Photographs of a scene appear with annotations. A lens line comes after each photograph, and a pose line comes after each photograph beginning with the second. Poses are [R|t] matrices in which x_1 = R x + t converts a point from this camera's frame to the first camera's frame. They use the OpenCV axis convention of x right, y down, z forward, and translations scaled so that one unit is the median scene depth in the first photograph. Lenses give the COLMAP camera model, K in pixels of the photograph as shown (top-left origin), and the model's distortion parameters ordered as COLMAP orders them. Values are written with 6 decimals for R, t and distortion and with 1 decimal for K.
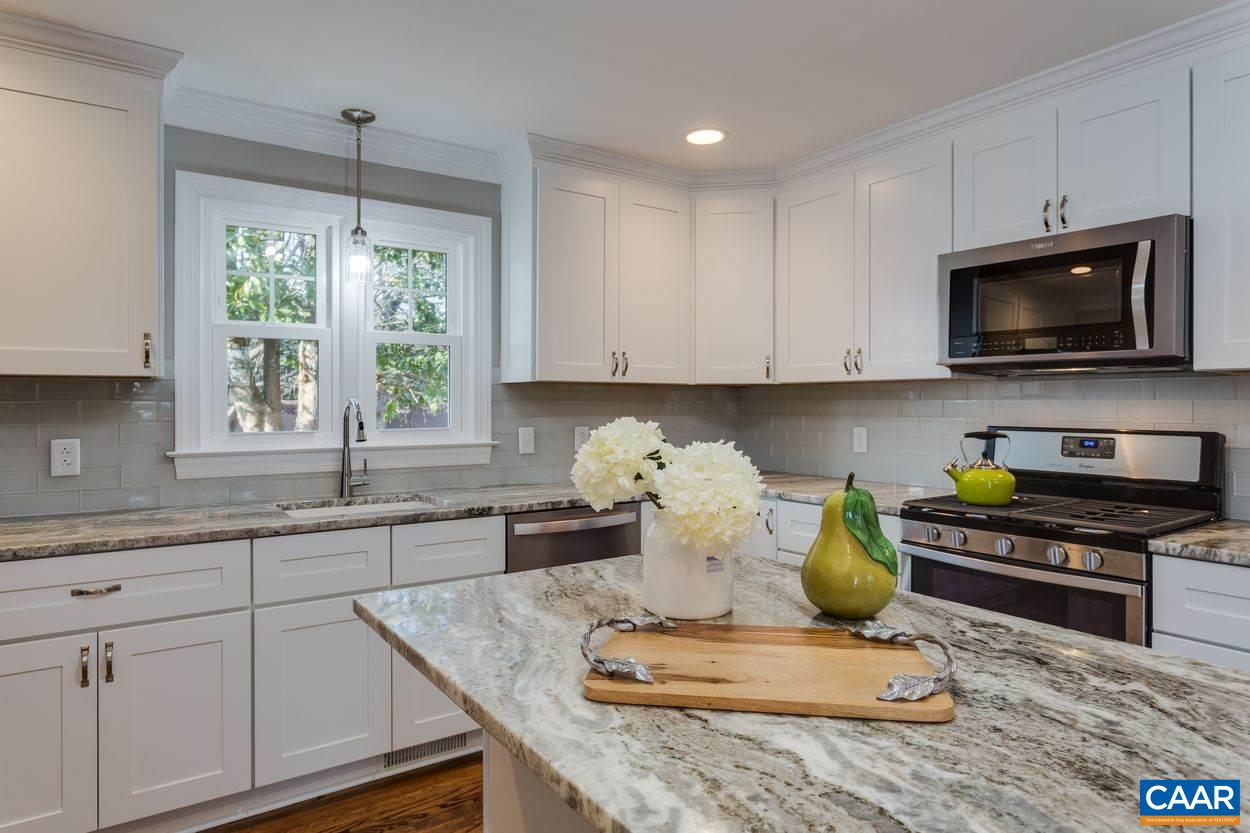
lens RADIAL K [[732.4, 0, 668.5], [0, 732.4, 400.0], [0, 0, 1]] dist [-0.009668, 0.001847]
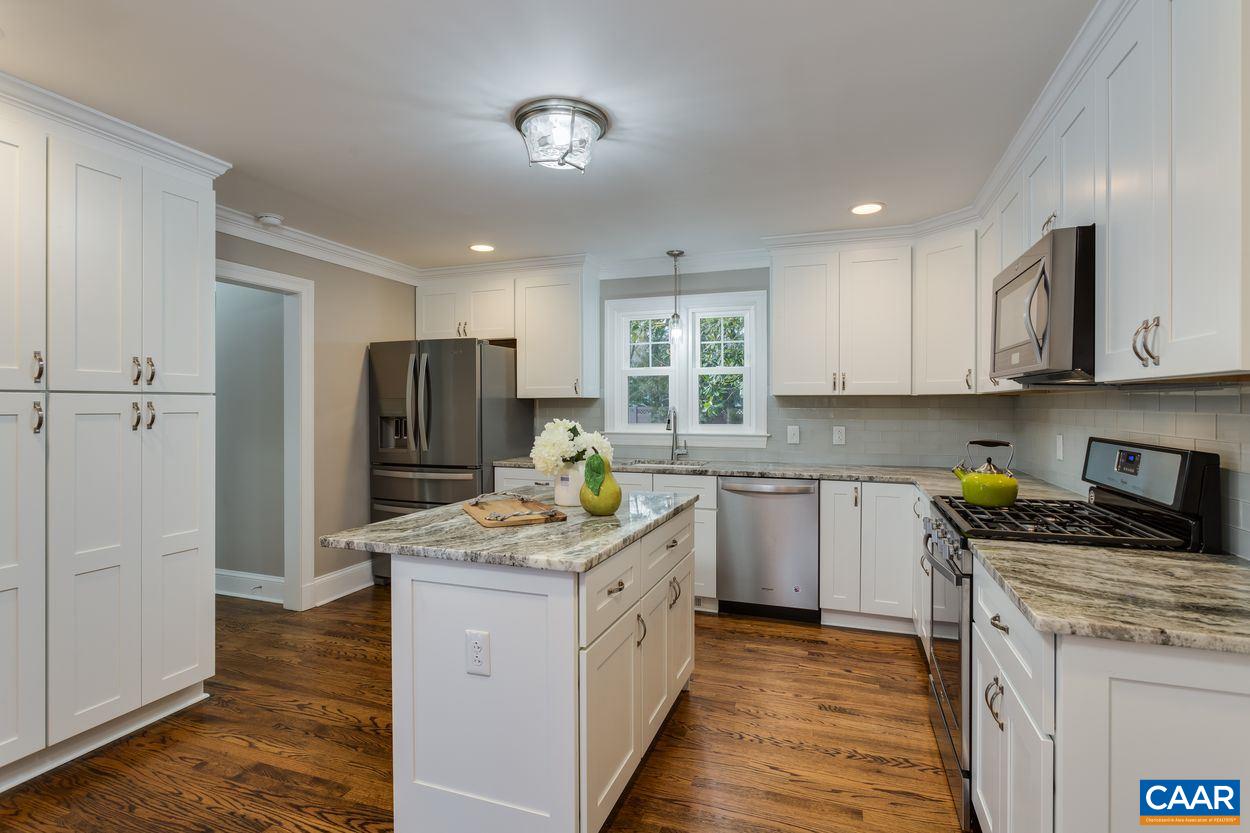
lens RADIAL K [[610.8, 0, 654.2], [0, 610.8, 408.9], [0, 0, 1]] dist [-0.010176, 0.002649]
pose [[0.598029, 0.006889, -0.801445, 0.841227], [0.001886, 0.999948, 0.010003, -0.013163], [0.801472, -0.007494, 0.597985, 0.041366]]
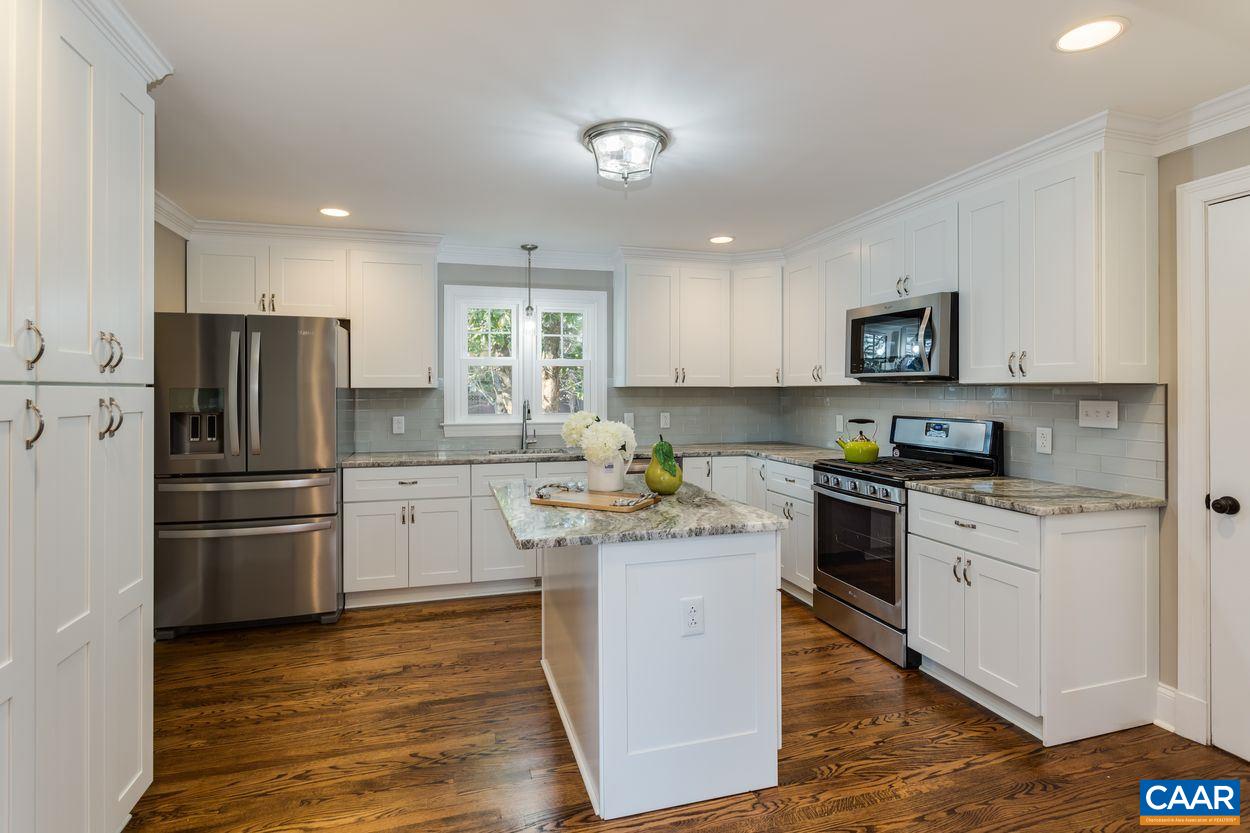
lens RADIAL K [[610.8, 0, 666.5], [0, 610.8, 391.7], [0, 0, 1]] dist [-0.010176, 0.002649]
pose [[0.957911, 0.000936, -0.287064, 0.396511], [0.000207, 0.999992, 0.003953, -0.023479], [0.287065, -0.003846, 0.957903, -0.439710]]
